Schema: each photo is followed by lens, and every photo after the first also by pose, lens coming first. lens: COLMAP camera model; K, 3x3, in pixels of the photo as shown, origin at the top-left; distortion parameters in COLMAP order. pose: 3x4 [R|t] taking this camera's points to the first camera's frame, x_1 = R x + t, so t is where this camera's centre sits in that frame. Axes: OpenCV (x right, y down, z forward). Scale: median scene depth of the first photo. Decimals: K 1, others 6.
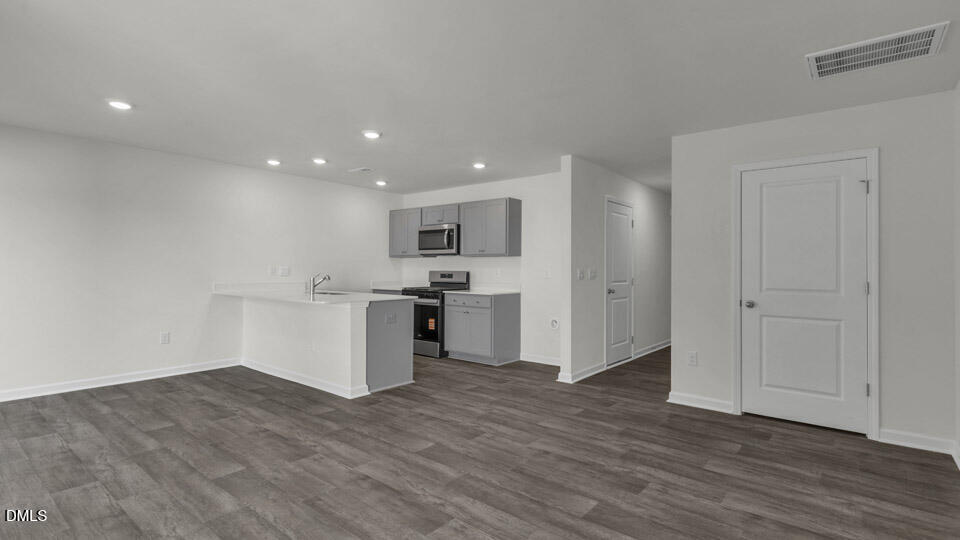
lens RADIAL K [[457.4, 0, 477.5], [0, 457.4, 262.5], [0, 0, 1]] dist [0.016364, -0.001896]
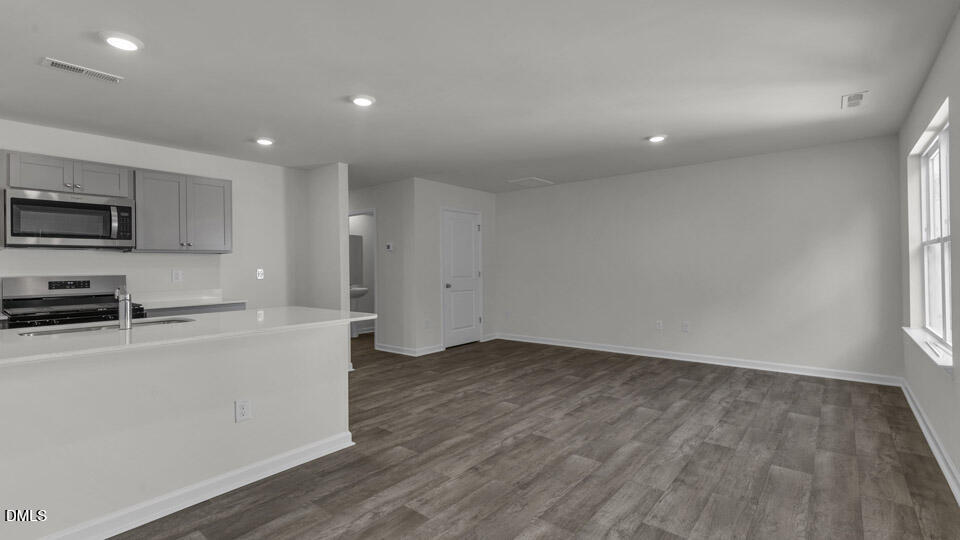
lens RADIAL K [[429.6, 0, 479.9], [0, 429.6, 289.1], [0, 0, 1]] dist [0.002319, 0.000107]
pose [[0.007485, -0.060519, 0.998139, -1.169461], [-0.000234, 0.998167, 0.060522, 0.002728], [-0.999972, -0.000687, 0.007457, 0.958714]]
